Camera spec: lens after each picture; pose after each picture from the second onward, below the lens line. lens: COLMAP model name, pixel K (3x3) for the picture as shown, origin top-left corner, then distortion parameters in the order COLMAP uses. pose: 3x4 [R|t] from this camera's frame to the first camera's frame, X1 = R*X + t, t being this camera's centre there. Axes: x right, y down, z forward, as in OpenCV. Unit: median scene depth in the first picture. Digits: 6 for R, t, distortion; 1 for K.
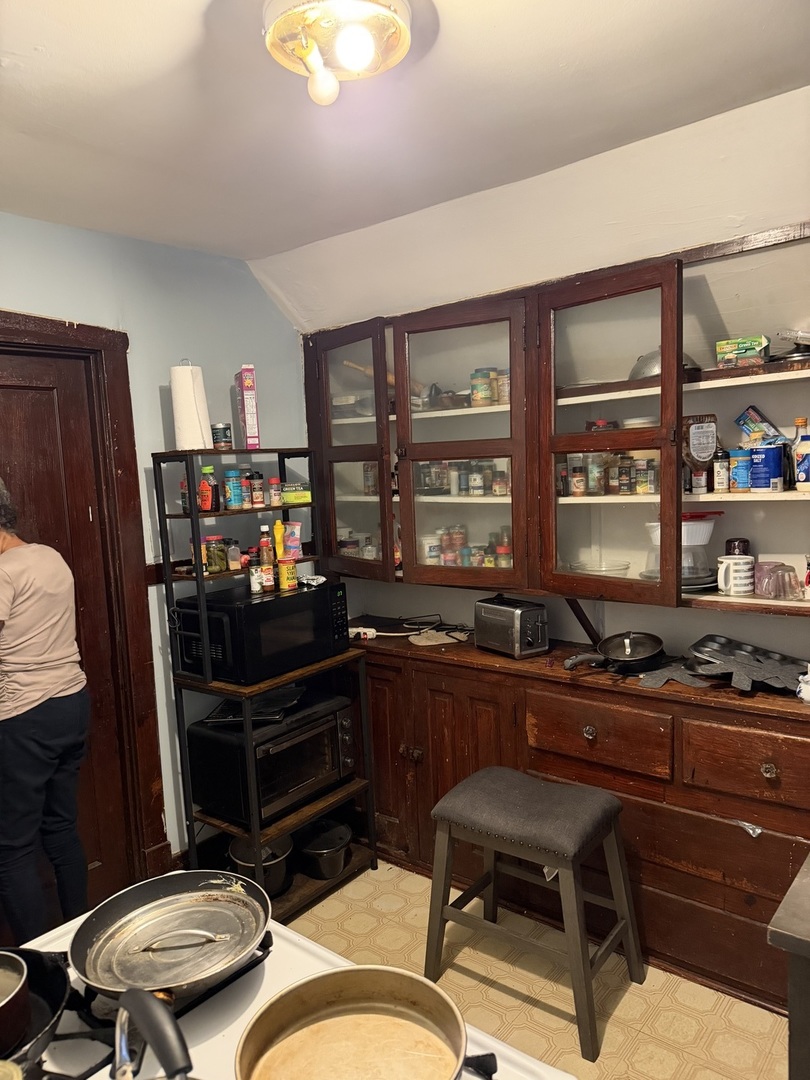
lens RADIAL K [[734.2, 0, 403.4], [0, 734.2, 546.5], [0, 0, 1]] dist [0.092190, -0.147239]
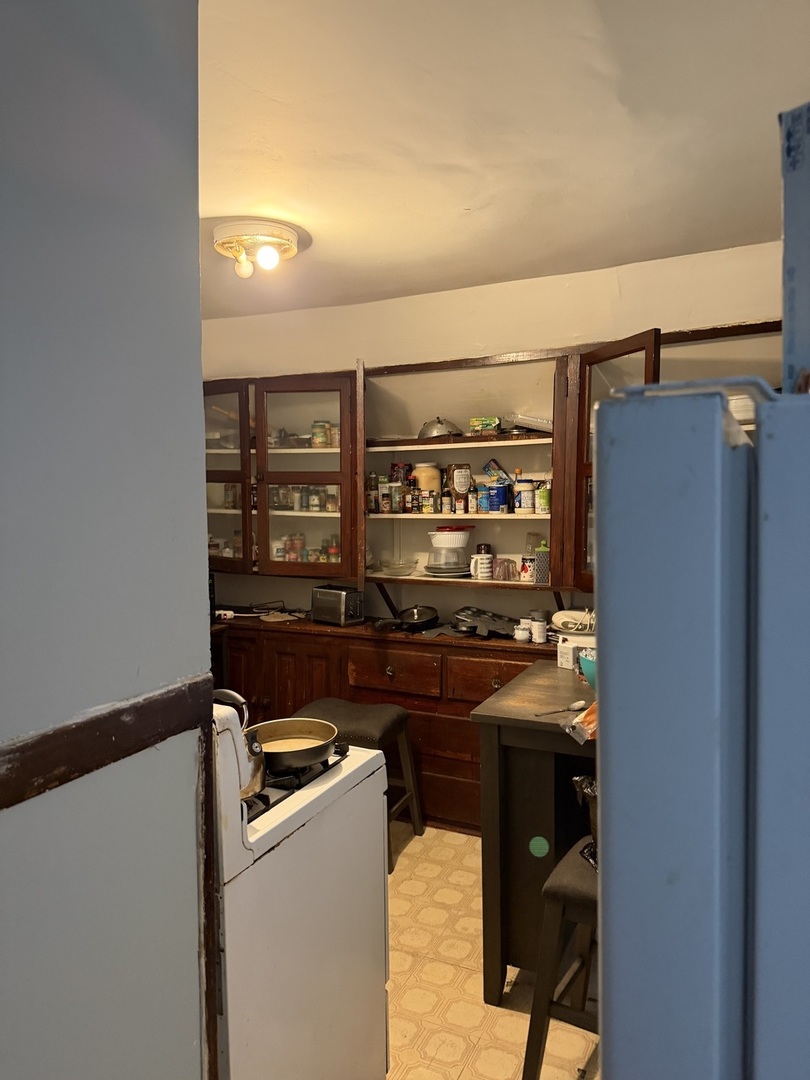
lens RADIAL K [[734.2, 0, 403.4], [0, 734.2, 546.5], [0, 0, 1]] dist [0.092190, -0.147239]
pose [[0.967047, 0.019487, 0.253850, -0.096323], [-0.010988, 0.999332, -0.034852, 0.047163], [-0.254359, 0.030914, 0.966616, -0.411632]]
